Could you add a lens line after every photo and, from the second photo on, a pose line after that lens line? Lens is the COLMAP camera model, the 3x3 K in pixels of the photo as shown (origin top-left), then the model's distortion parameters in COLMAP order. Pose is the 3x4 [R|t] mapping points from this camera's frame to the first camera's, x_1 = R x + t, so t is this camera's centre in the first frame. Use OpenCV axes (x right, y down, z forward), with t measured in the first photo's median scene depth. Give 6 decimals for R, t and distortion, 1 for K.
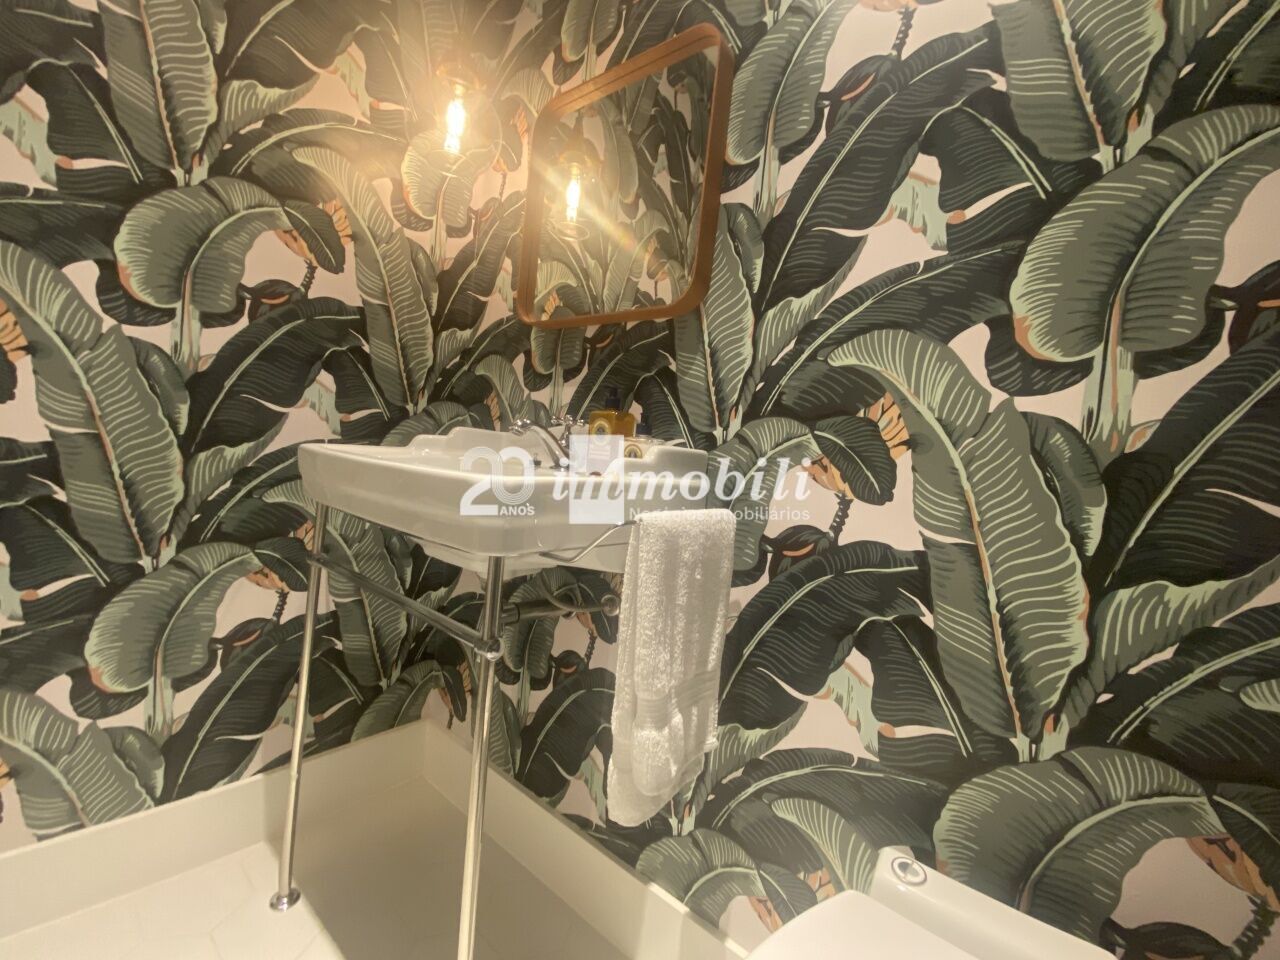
lens RADIAL K [[520.4, 0, 640.8], [0, 520.4, 481.9], [0, 0, 1]] dist [0.007008, -0.013812]
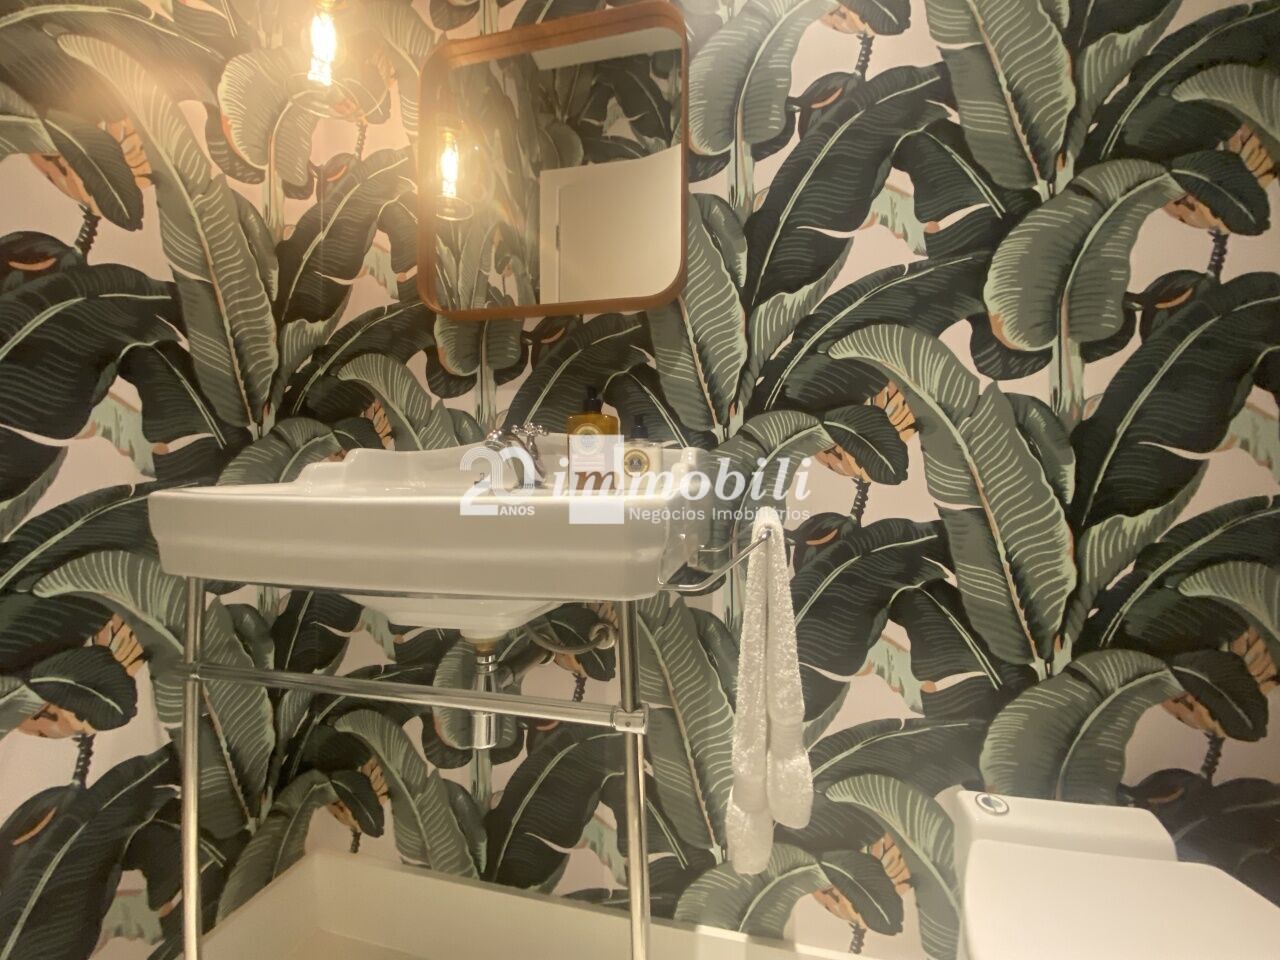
lens RADIAL K [[520.4, 0, 646.2], [0, 520.4, 479.6], [0, 0, 1]] dist [0.007008, -0.013812]
pose [[0.898189, -0.104377, 0.427038, -0.471895], [0.112038, 0.993678, 0.007227, -0.031919], [-0.425093, 0.041354, 0.904205, 0.233429]]
